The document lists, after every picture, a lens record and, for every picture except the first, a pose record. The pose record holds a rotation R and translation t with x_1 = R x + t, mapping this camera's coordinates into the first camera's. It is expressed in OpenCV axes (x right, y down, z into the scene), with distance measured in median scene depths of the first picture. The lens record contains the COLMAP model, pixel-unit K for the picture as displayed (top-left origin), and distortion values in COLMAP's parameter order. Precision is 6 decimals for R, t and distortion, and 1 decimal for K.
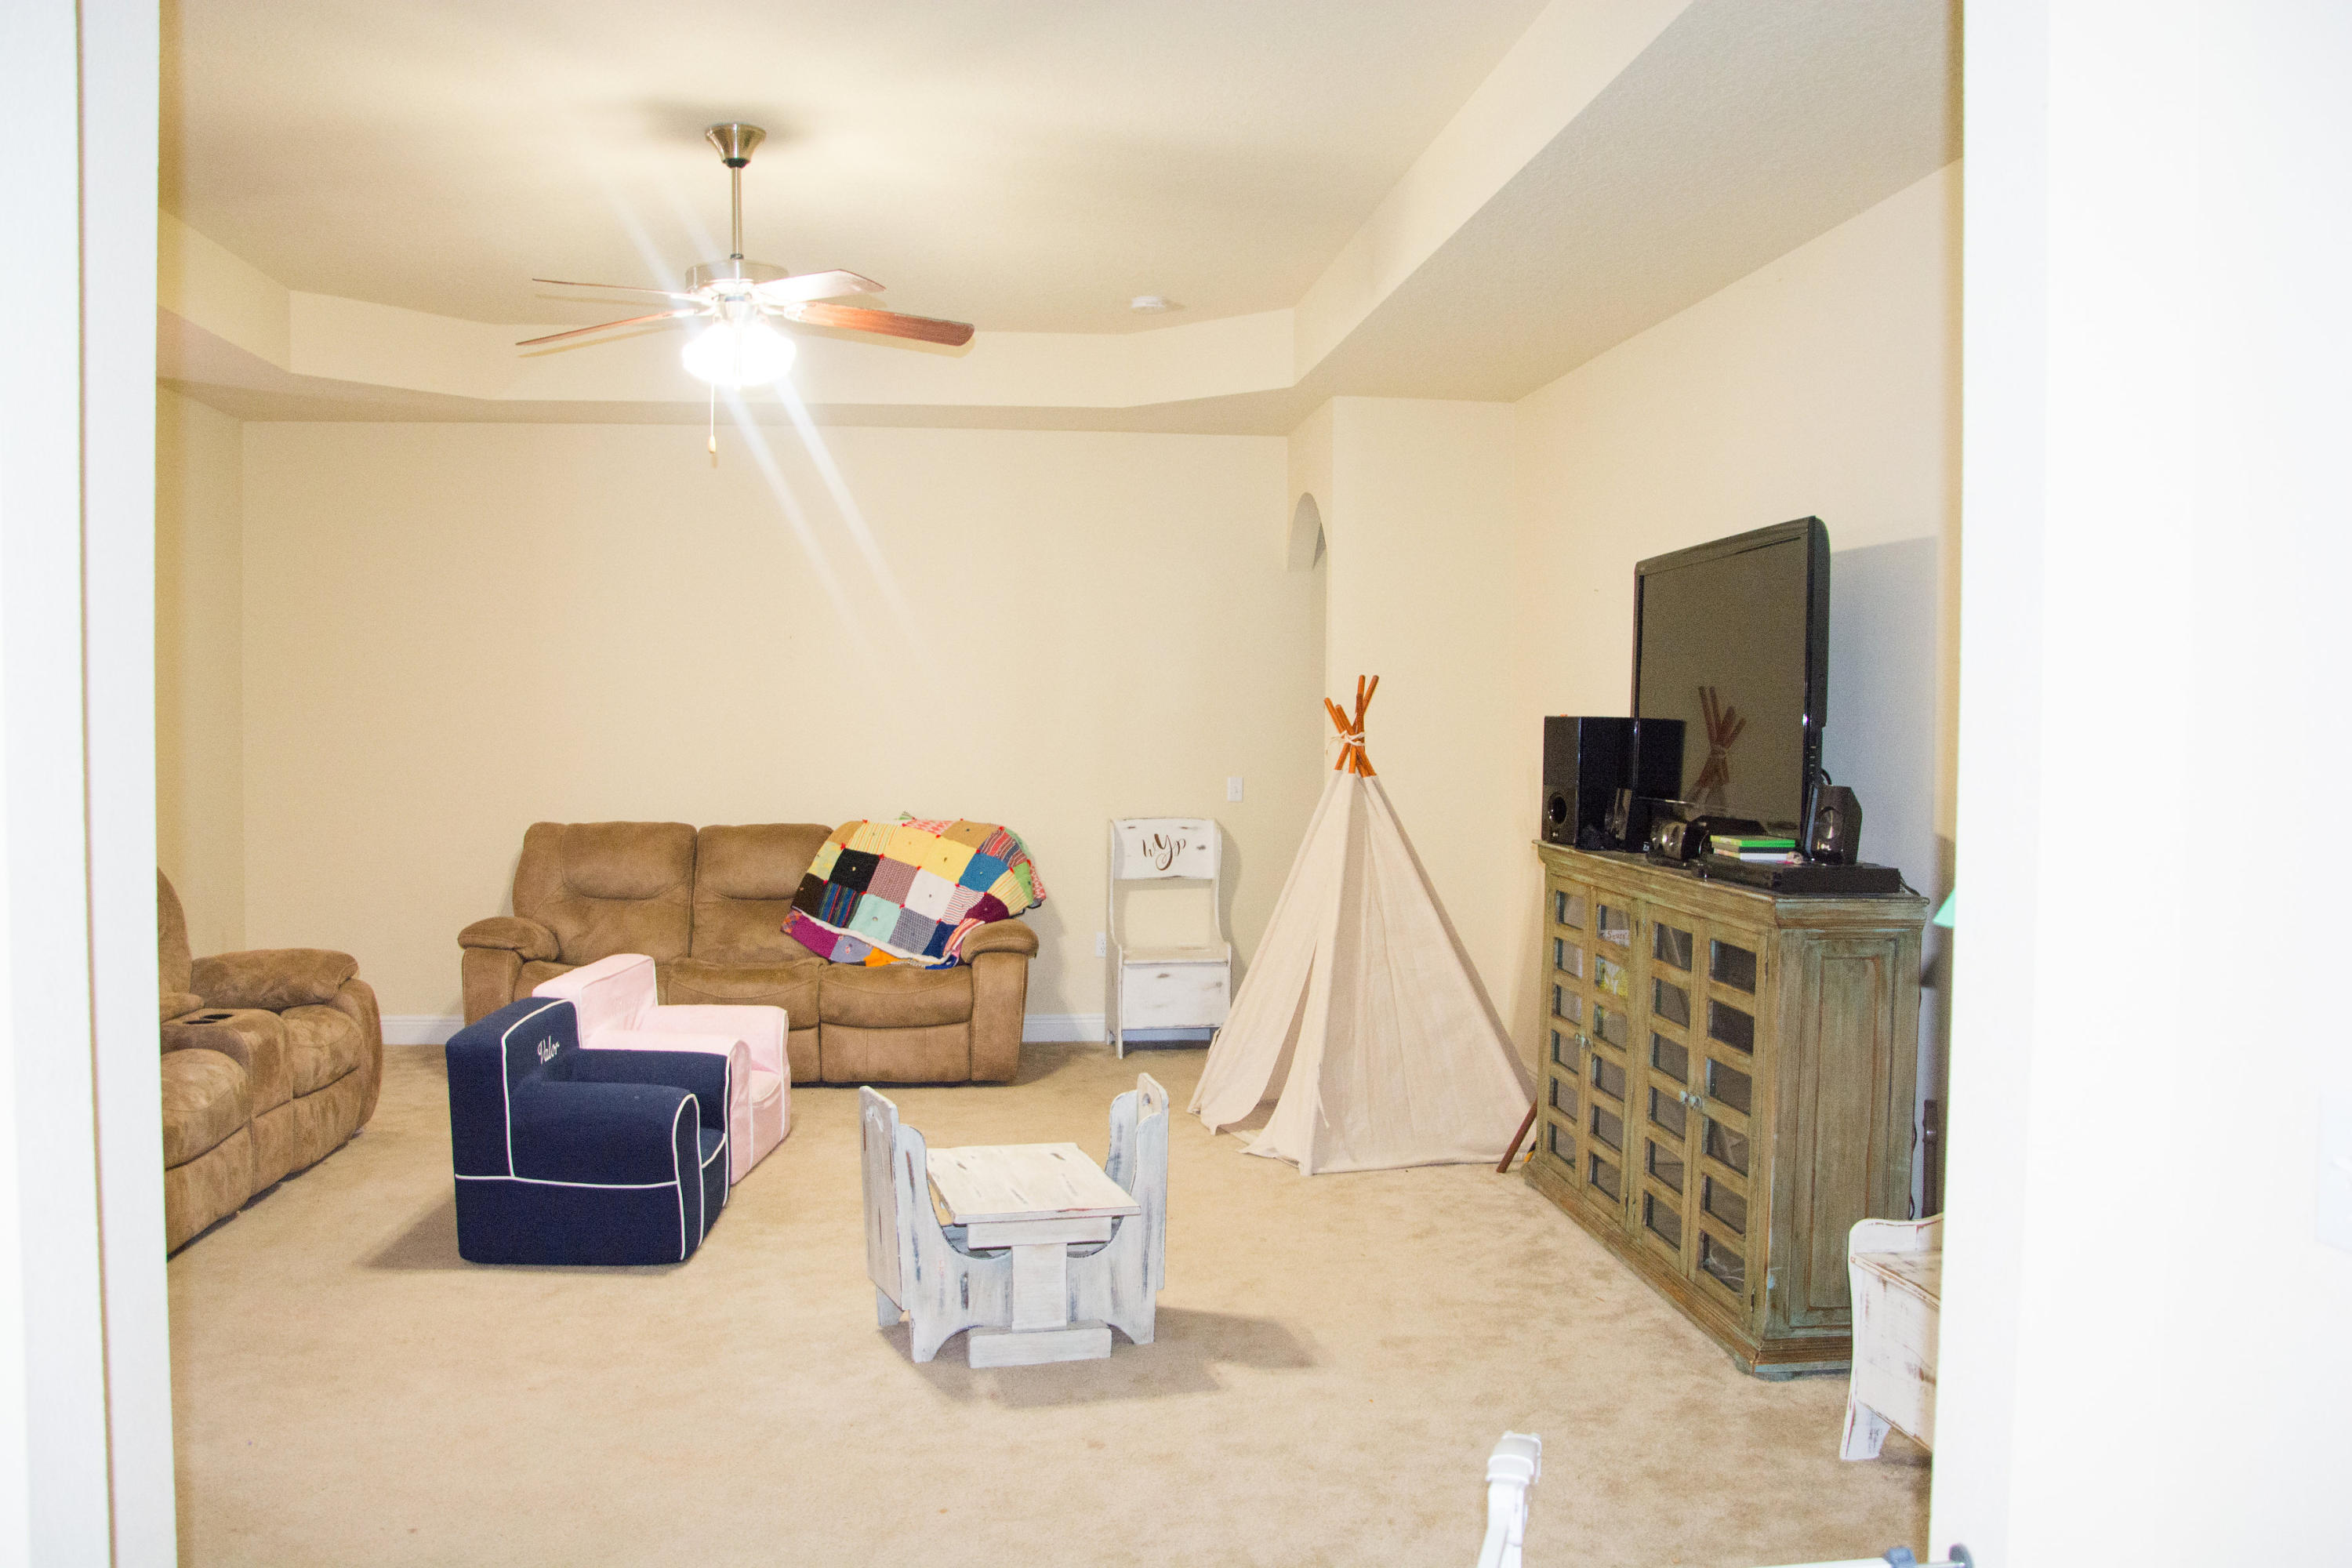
lens RADIAL K [[1878.5, 0, 1124.3], [0, 1878.5, 788.3], [0, 0, 1]] dist [-0.157146, 0.127834]
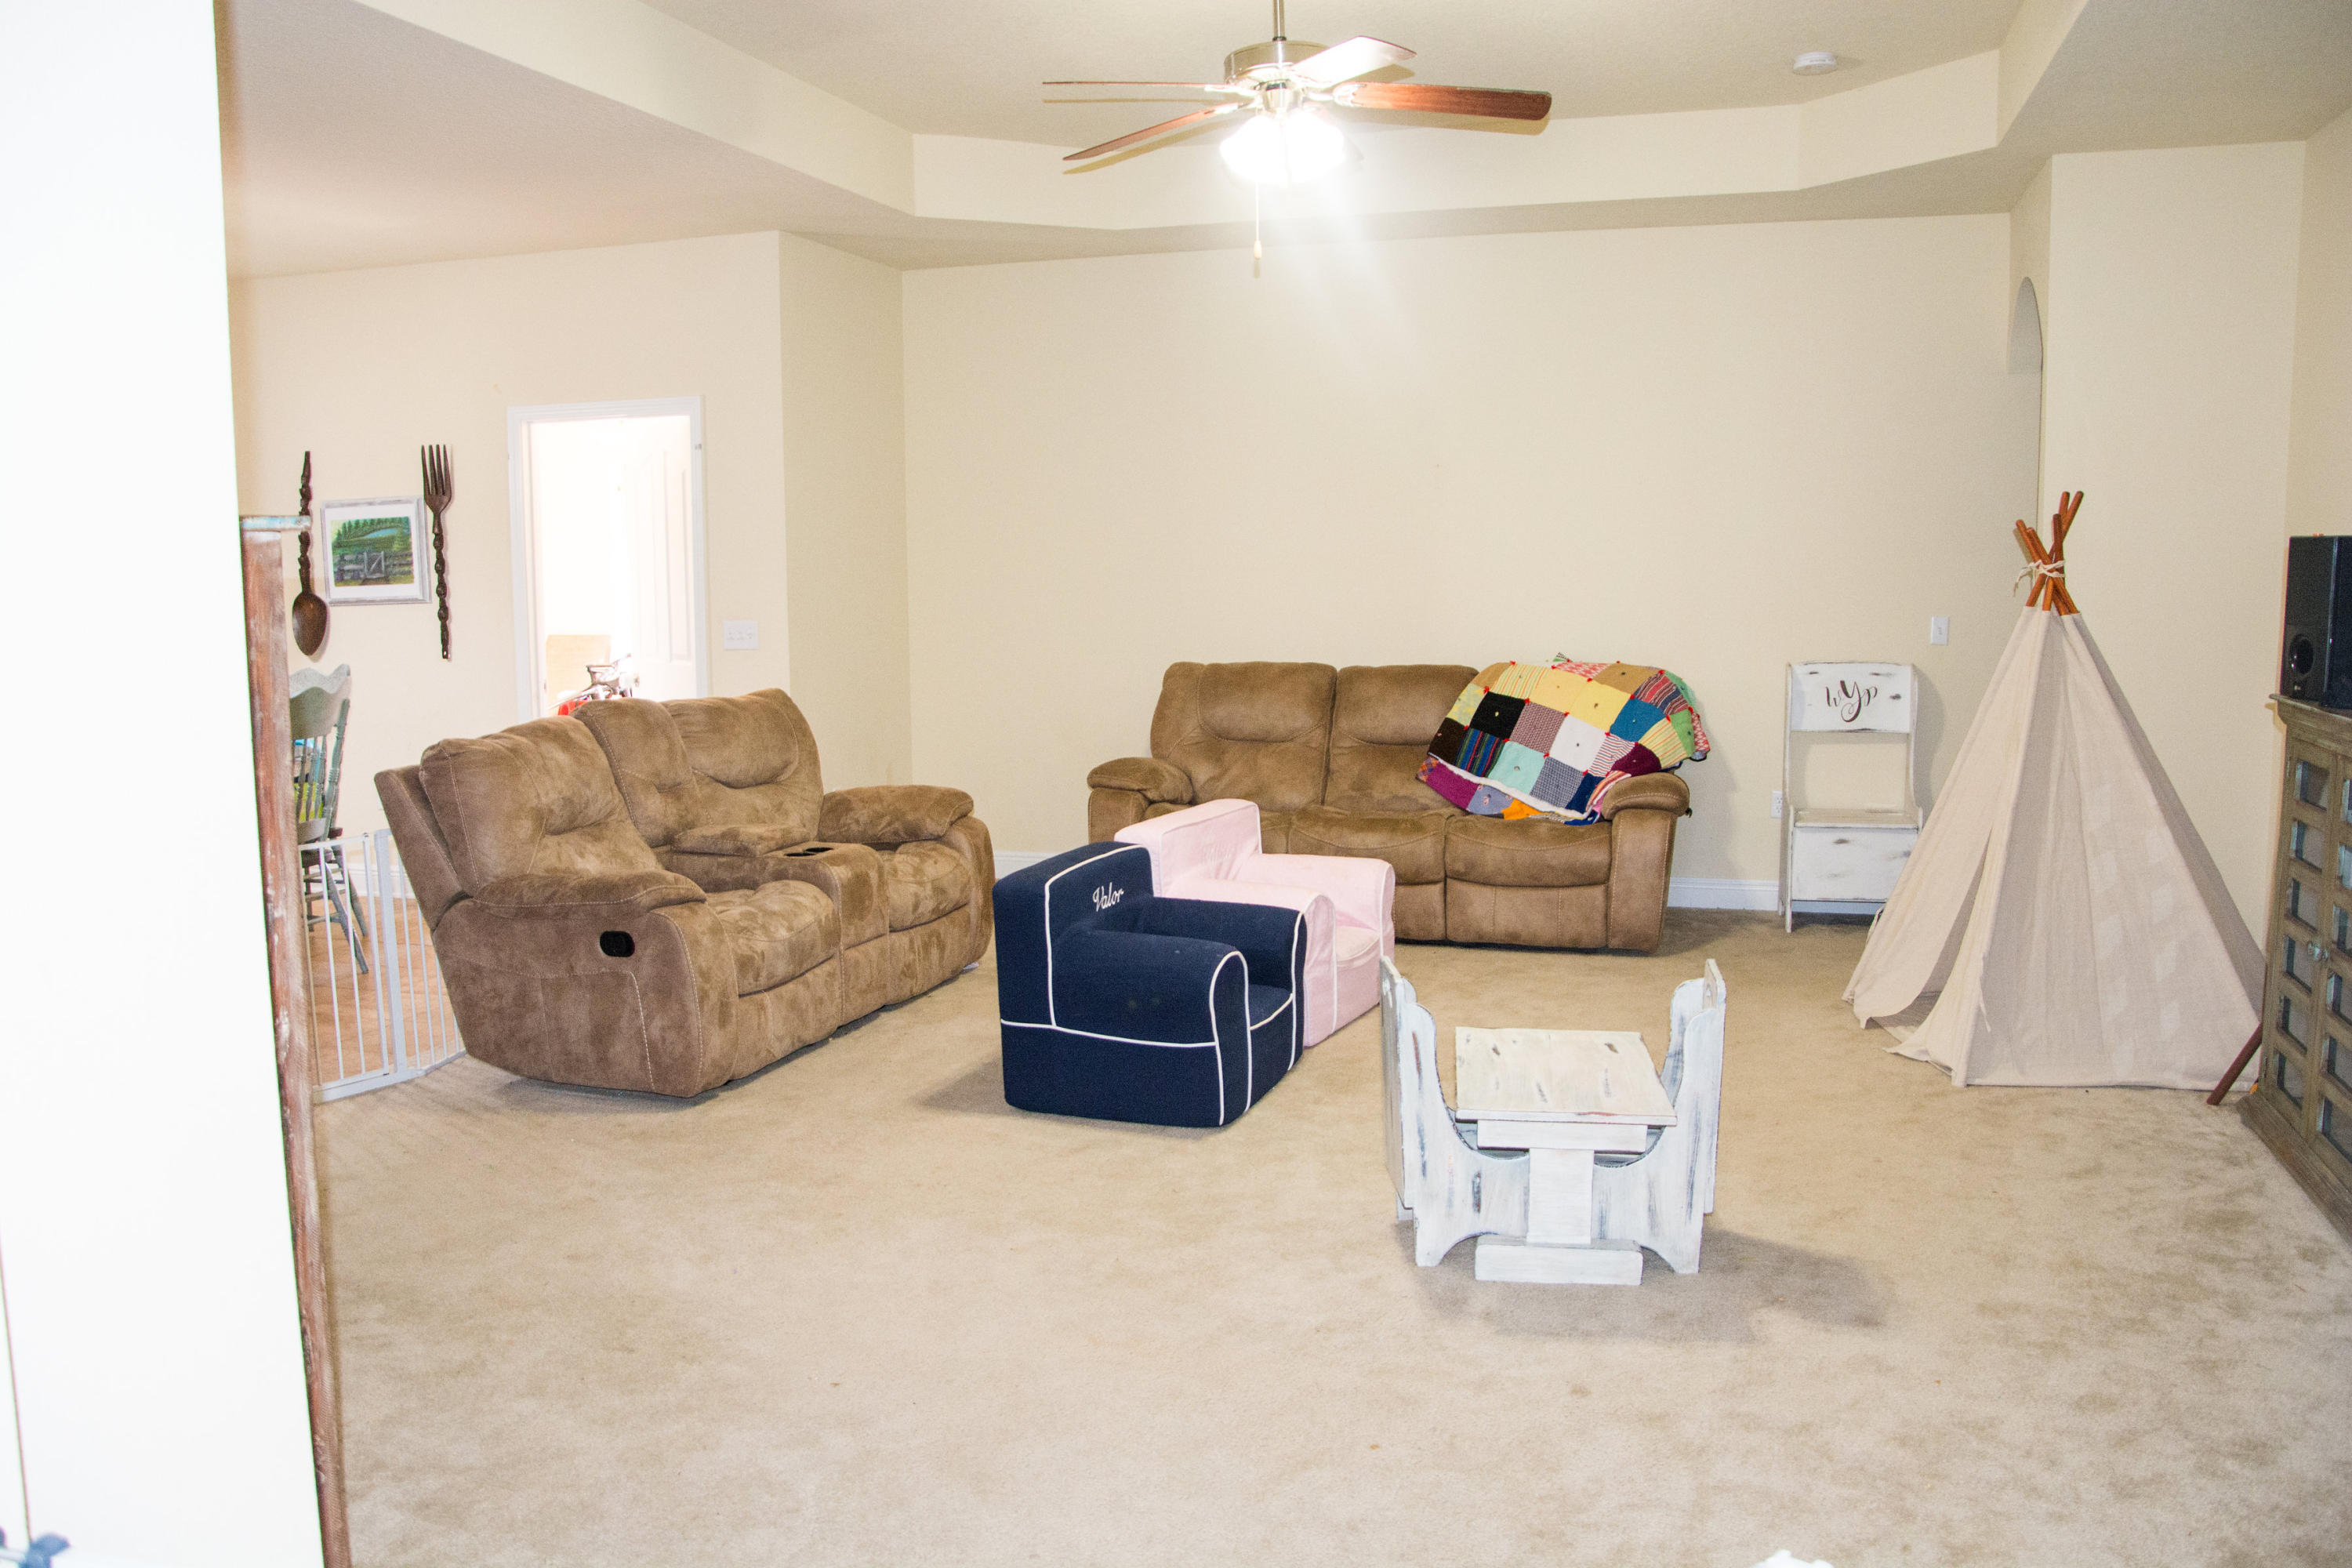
lens RADIAL K [[1878.5, 0, 1124.3], [0, 1878.5, 788.3], [0, 0, 1]] dist [-0.157146, 0.127834]
pose [[0.913917, 0.031896, -0.404647, 0.084496], [0.002118, 0.996519, 0.083333, 0.002794], [0.405896, -0.077017, 0.910668, 0.103671]]
